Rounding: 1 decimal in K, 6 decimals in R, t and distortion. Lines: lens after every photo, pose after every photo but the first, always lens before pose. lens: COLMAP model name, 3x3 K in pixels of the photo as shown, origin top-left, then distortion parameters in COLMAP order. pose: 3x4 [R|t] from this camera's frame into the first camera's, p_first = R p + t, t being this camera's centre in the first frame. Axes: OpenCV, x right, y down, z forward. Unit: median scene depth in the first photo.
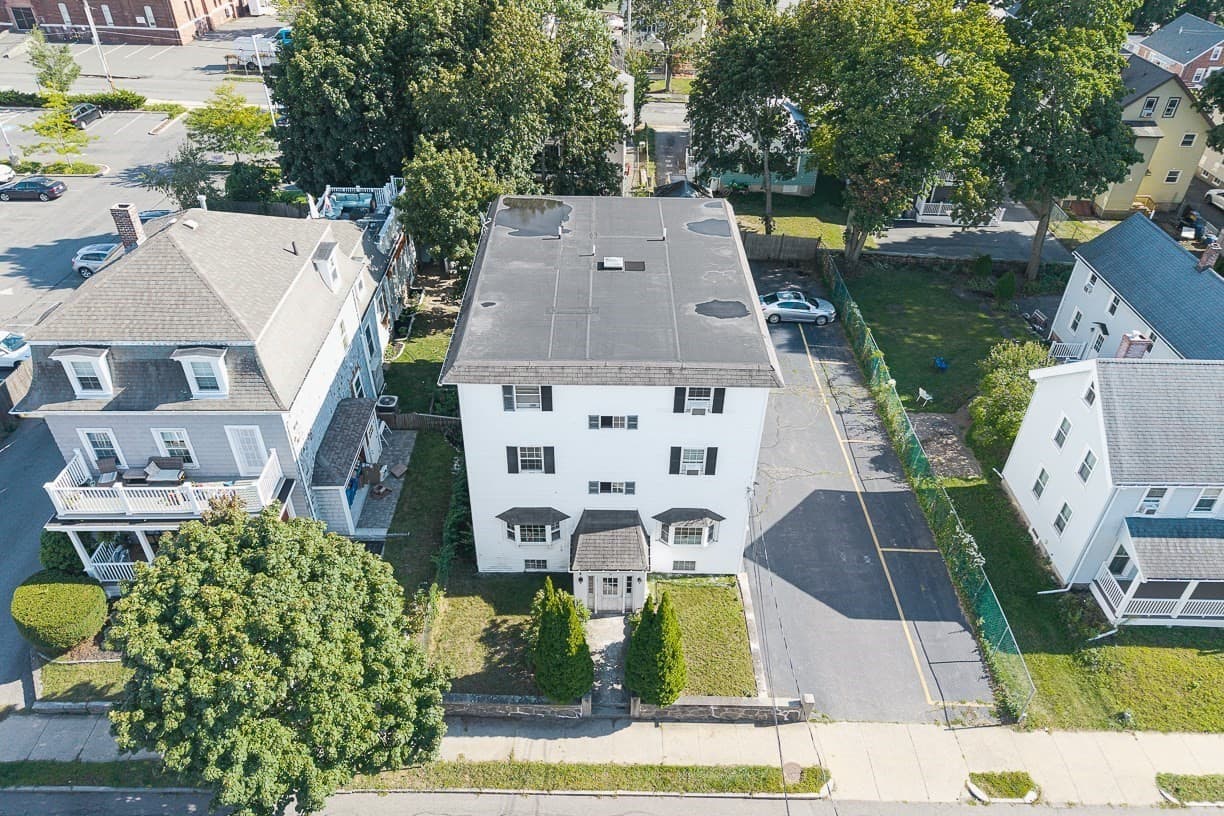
lens RADIAL K [[815.2, 0, 618.0], [0, 815.2, 390.1], [0, 0, 1]] dist [0.043215, -0.026462]
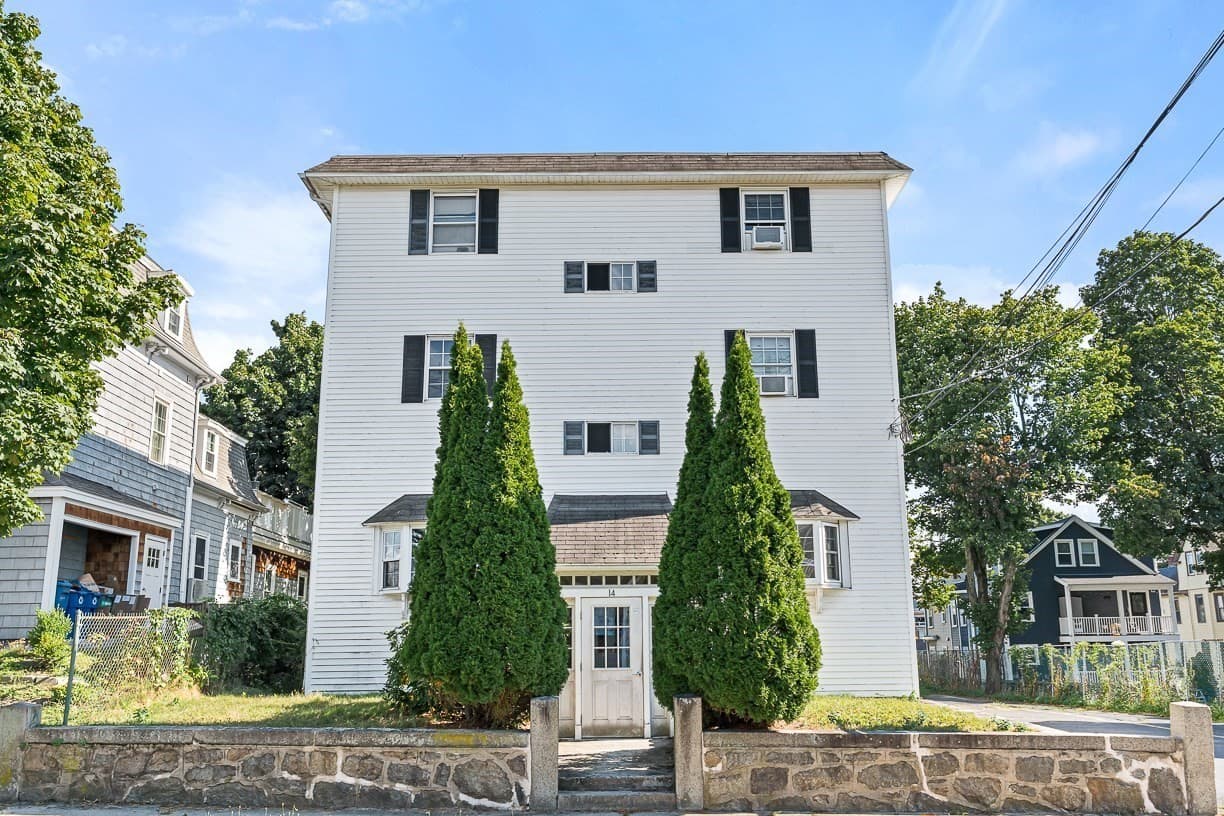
lens RADIAL K [[1085.1, 0, 612.0], [0, 1085.1, 408.0], [0, 0, 1]] dist [0.004077, -0.002341]
pose [[0.999595, -0.028330, -0.002585, -0.005220], [0.016956, 0.666294, -0.745496, 0.597942], [0.022842, 0.745151, 0.666505, 0.566056]]
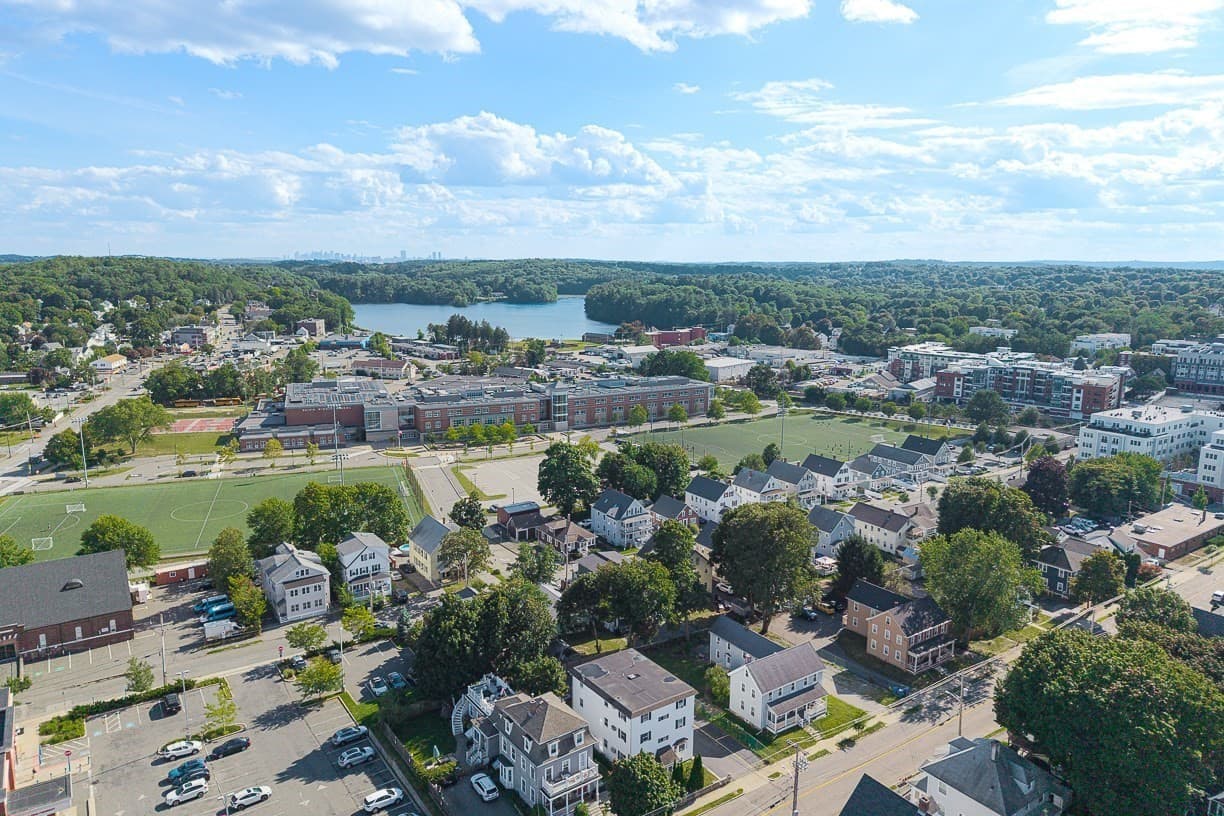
lens RADIAL K [[816.1, 0, 604.7], [0, 816.1, 405.1], [0, 0, 1]] dist [0.050908, -0.039993]
pose [[0.823770, -0.112764, 0.555597, -2.087160], [0.337516, 0.884965, -0.320813, -0.107874], [-0.455507, 0.451798, 0.767067, -2.344976]]
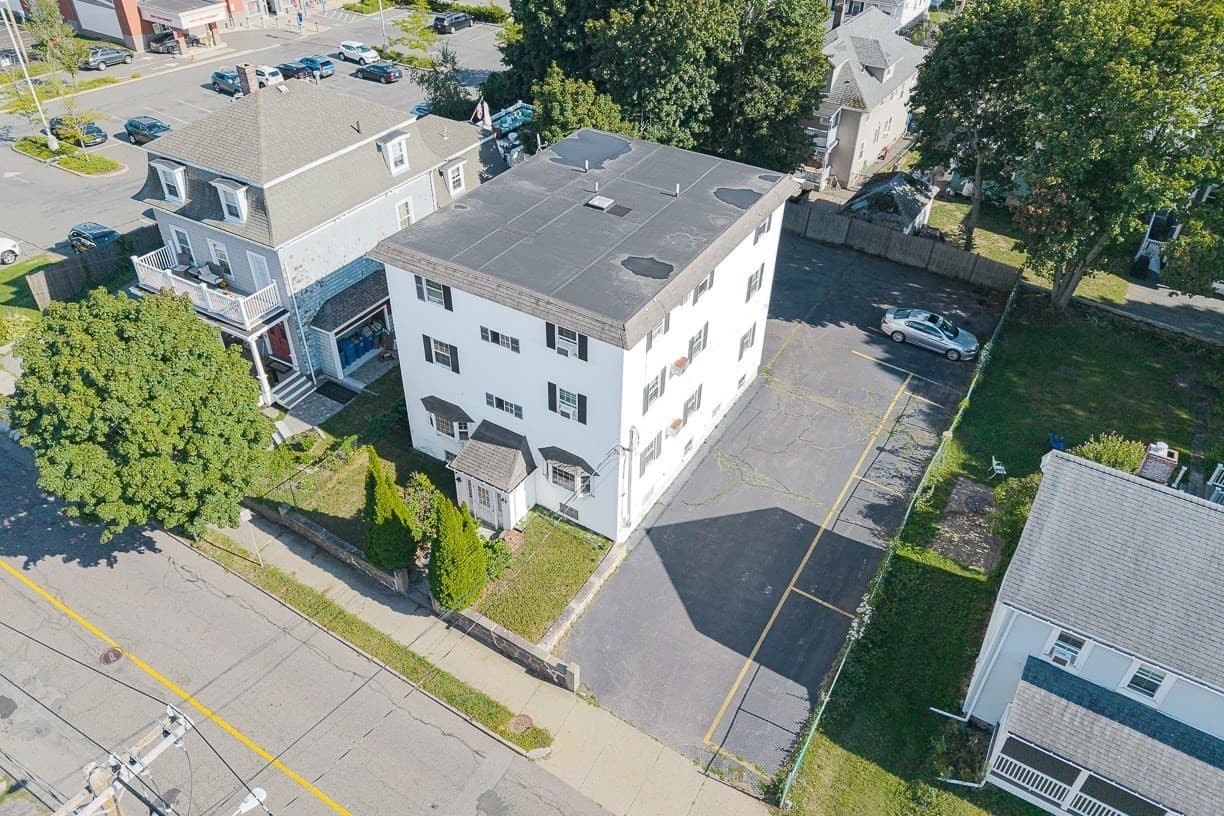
lens RADIAL K [[854.0, 0, 616.0], [0, 854.0, 371.8], [0, 0, 1]] dist [0.046650, -0.007102]
pose [[0.853403, 0.304856, -0.422808, 0.569143], [-0.305048, 0.949824, 0.069134, -0.040108], [0.422669, 0.069978, 0.903578, 0.076017]]
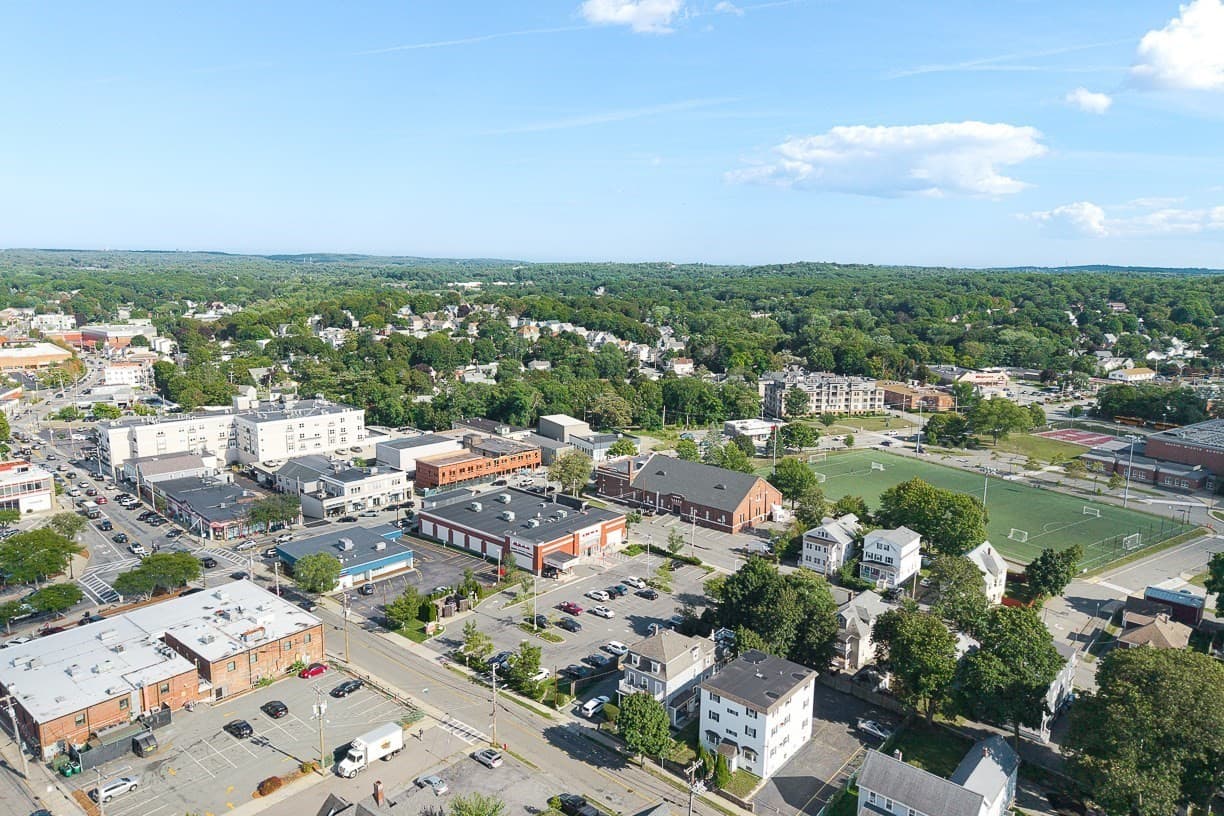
lens RADIAL K [[816.1, 0, 604.7], [0, 816.1, 405.1], [0, 0, 1]] dist [0.050908, -0.039993]
pose [[0.753991, 0.103194, -0.648728, 1.884429], [-0.378098, 0.875761, -0.300140, 0.159467], [0.537158, 0.471586, 0.699334, -2.721468]]
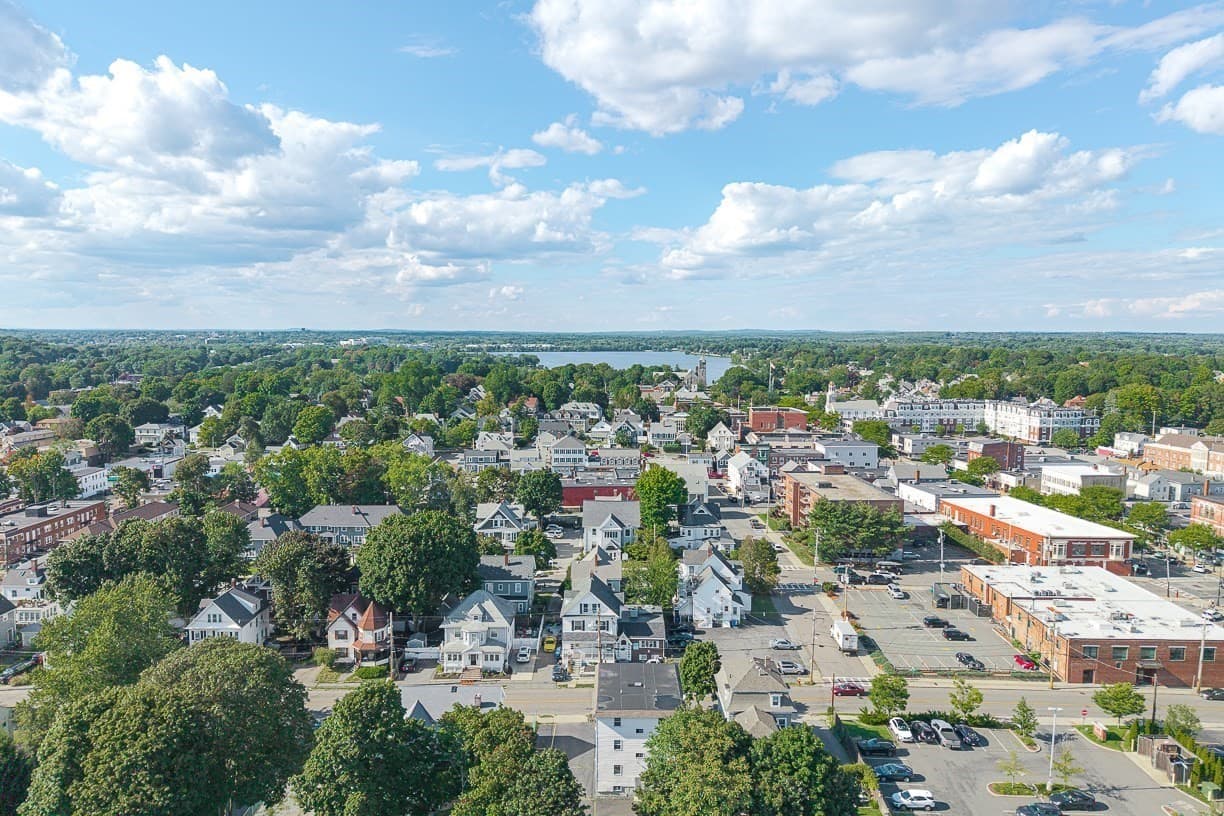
lens RADIAL K [[816.1, 0, 604.7], [0, 816.1, 405.1], [0, 0, 1]] dist [0.050908, -0.039993]
pose [[-0.999388, -0.025656, 0.023765, 0.105591], [-0.003825, 0.755675, 0.654936, -3.419701], [-0.034762, 0.654444, -0.755311, 2.962313]]
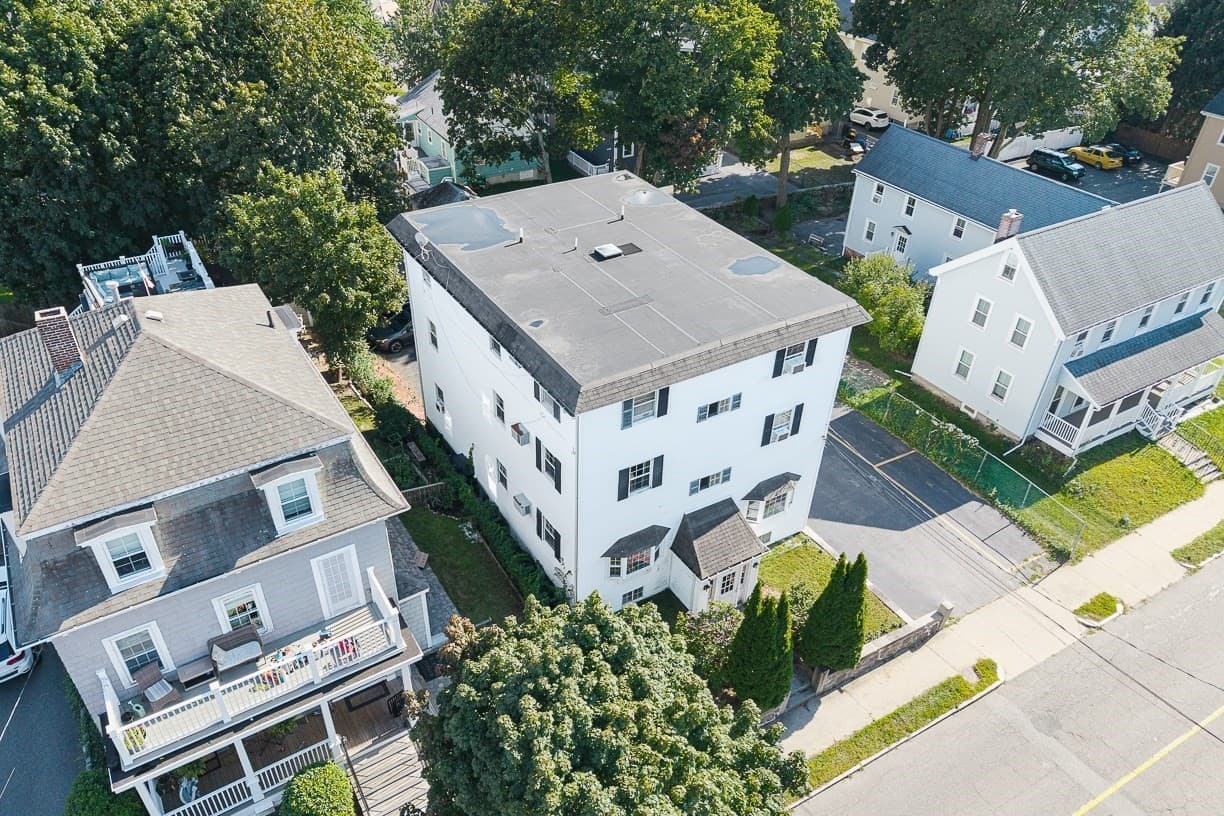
lens RADIAL K [[861.6, 0, 578.6], [0, 861.6, 438.7], [0, 0, 1]] dist [0.032041, -0.005924]
pose [[0.868323, -0.303852, 0.392032, -0.514775], [0.293347, 0.951940, 0.088079, -0.057183], [-0.399954, 0.038521, 0.915725, 0.162821]]
